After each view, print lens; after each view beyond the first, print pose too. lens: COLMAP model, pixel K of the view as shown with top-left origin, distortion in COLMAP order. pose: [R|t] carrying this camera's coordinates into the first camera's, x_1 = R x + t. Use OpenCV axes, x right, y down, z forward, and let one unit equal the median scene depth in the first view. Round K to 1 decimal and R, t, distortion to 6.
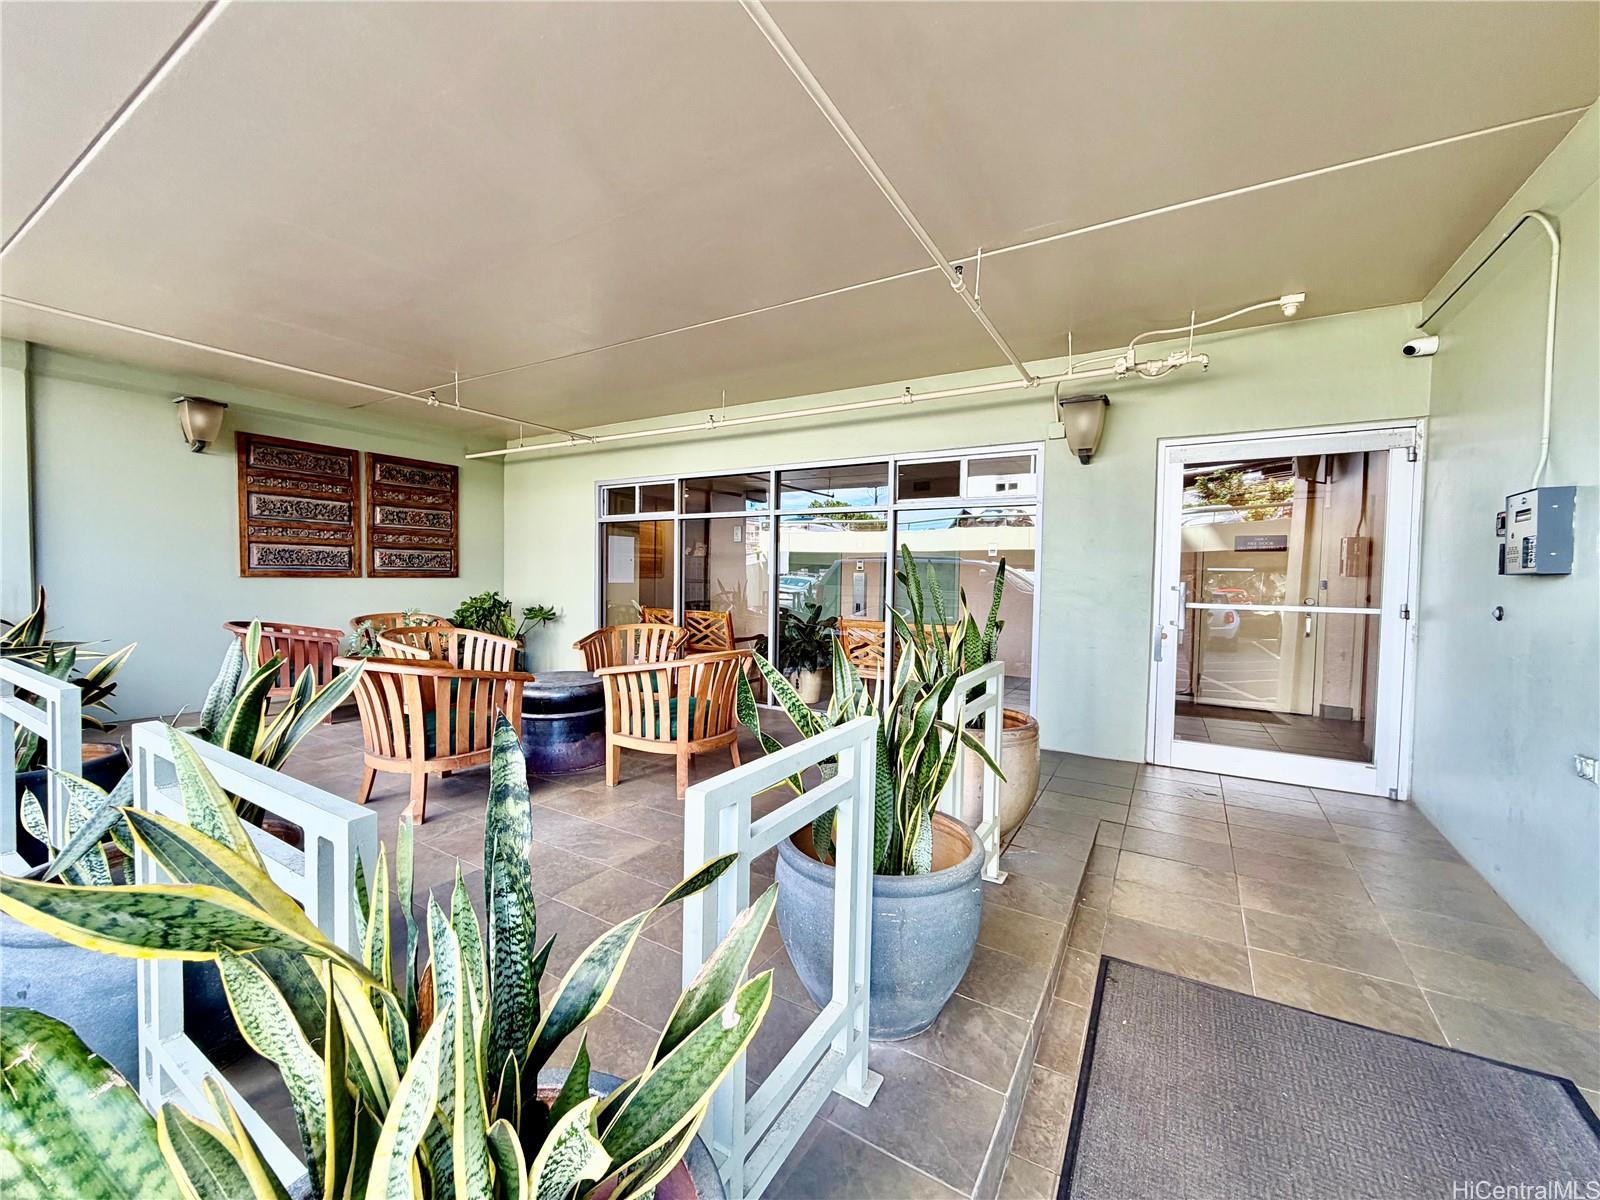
lens RADIAL K [[639.1, 0, 795.6], [0, 639.1, 598.3], [0, 0, 1]] dist [-0.000025, 0.000101]
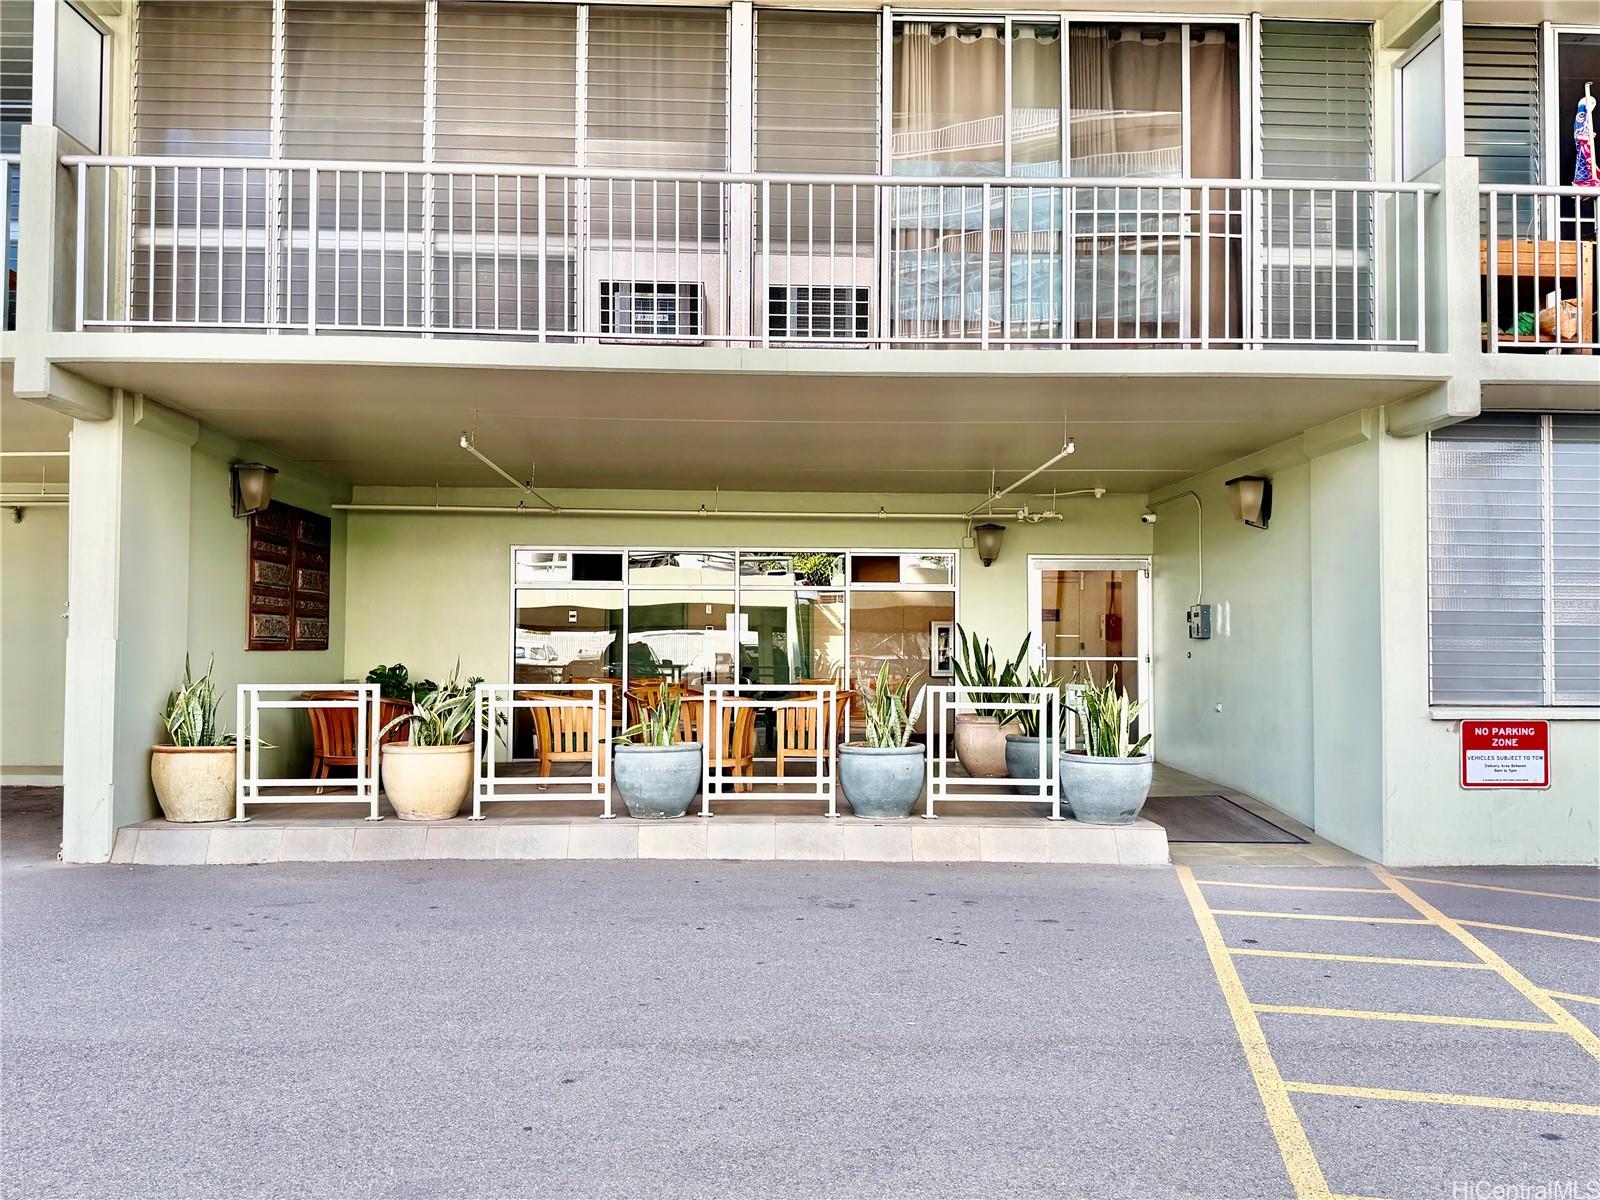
lens RADIAL K [[1263.3, 0, 800.0], [0, 1263.3, 600.0], [0, 0, 1]] dist [0.068721, -0.000469]
pose [[0.835628, 0.007751, 0.549241, -1.896648], [0.029657, 0.997805, -0.059203, 0.042092], [-0.548494, 0.065761, 0.833564, -1.514957]]
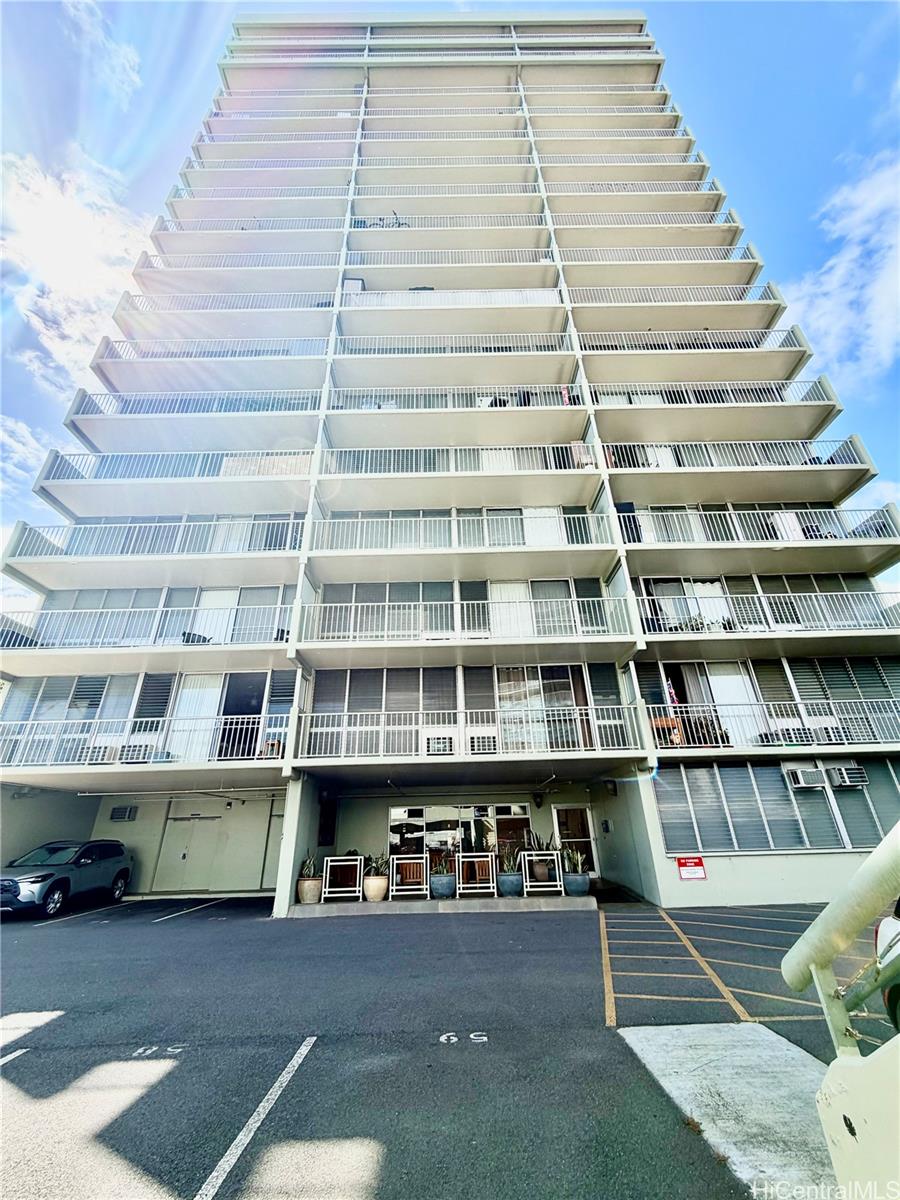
lens RADIAL K [[479.3, 0, 448.8], [0, 479.3, 595.8], [0, 0, 1]] dist [-0.000025, 0.000101]
pose [[0.859375, 0.193004, 0.473523, -2.589516], [0.059230, 0.882227, -0.467083, 0.028560], [-0.507904, 0.429446, 0.746733, -2.460188]]
